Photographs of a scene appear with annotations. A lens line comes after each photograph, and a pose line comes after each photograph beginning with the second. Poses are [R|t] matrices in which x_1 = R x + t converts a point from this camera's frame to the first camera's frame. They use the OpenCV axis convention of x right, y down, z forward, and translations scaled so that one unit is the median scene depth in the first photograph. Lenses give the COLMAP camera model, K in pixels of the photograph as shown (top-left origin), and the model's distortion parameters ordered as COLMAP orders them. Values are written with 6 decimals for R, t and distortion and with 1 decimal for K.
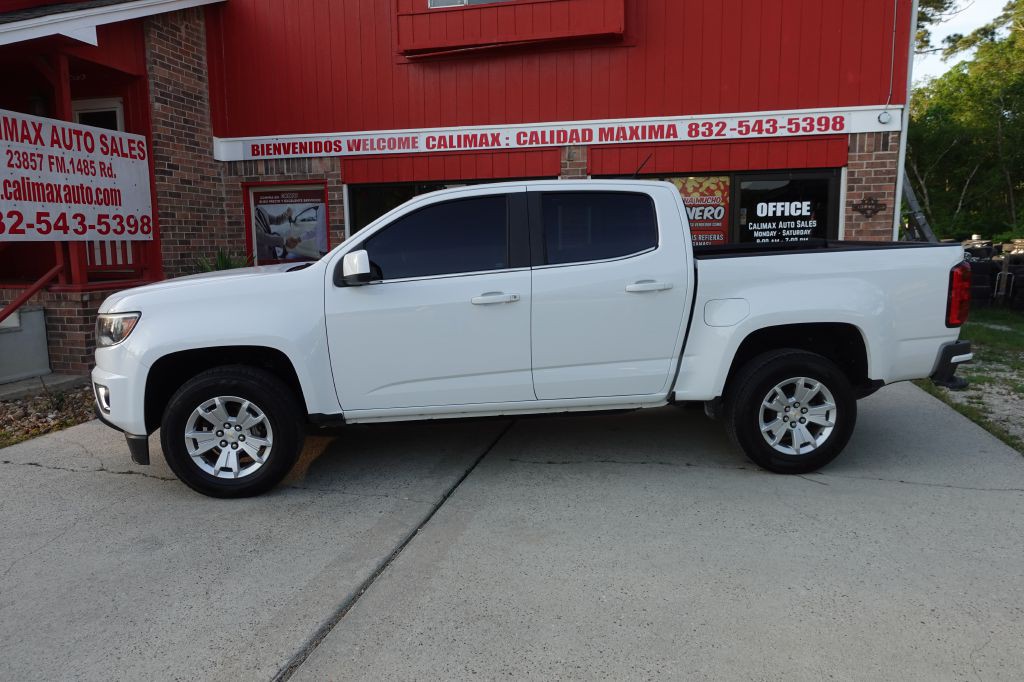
lens RADIAL K [[706.7, 0, 512.0], [0, 706.7, 341.2], [0, 0, 1]] dist [-0.000121, -0.000587]
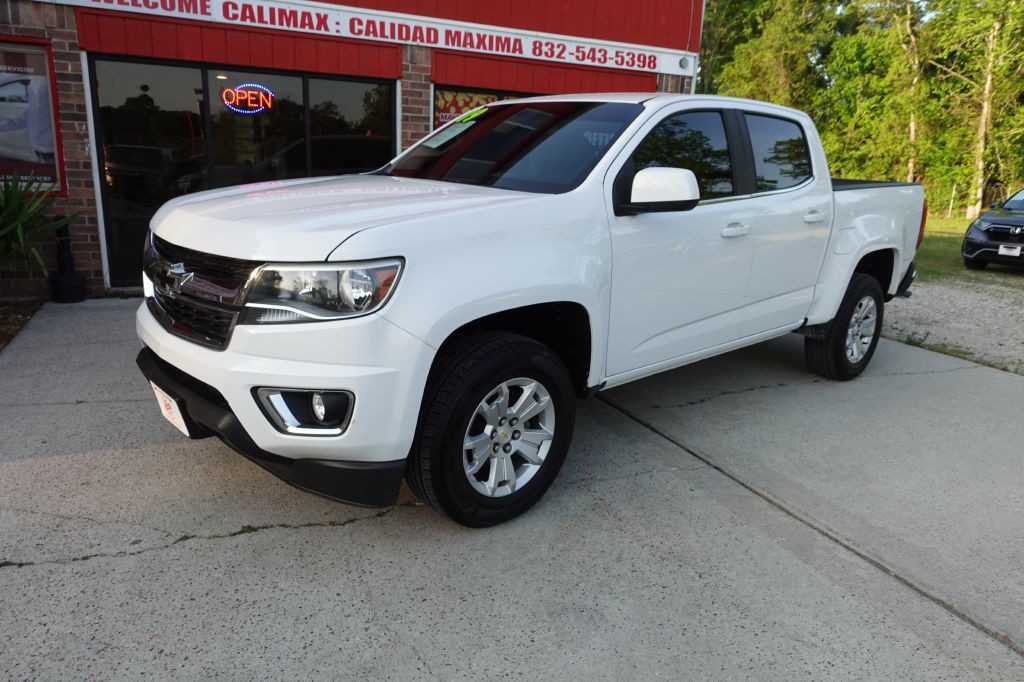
lens RADIAL K [[706.7, 0, 513.4], [0, 706.7, 338.0], [0, 0, 1]] dist [-0.000121, -0.000587]
pose [[0.787803, -0.099159, 0.607893, -0.396074], [0.033756, 0.992423, 0.118136, -0.019871], [-0.615001, -0.072548, 0.785182, 0.229095]]
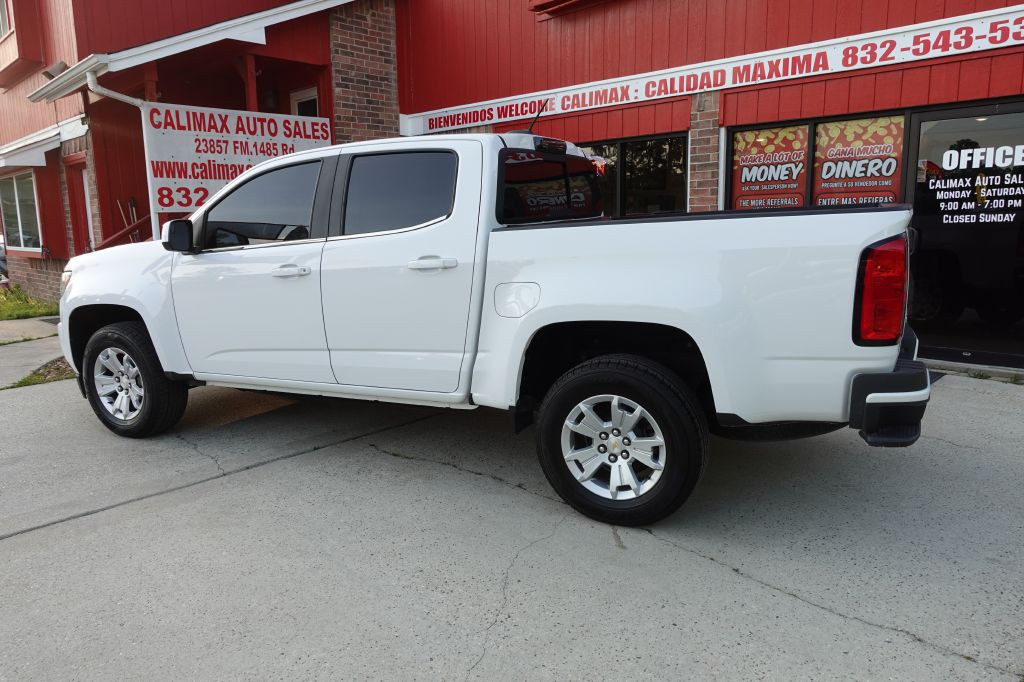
lens RADIAL K [[706.7, 0, 514.0], [0, 706.7, 339.9], [0, 0, 1]] dist [-0.000121, -0.000587]
pose [[0.856956, 0.085403, -0.508264, 0.356061], [-0.063717, 0.996165, 0.059955, -0.021988], [0.511435, -0.018994, 0.859112, 0.169042]]
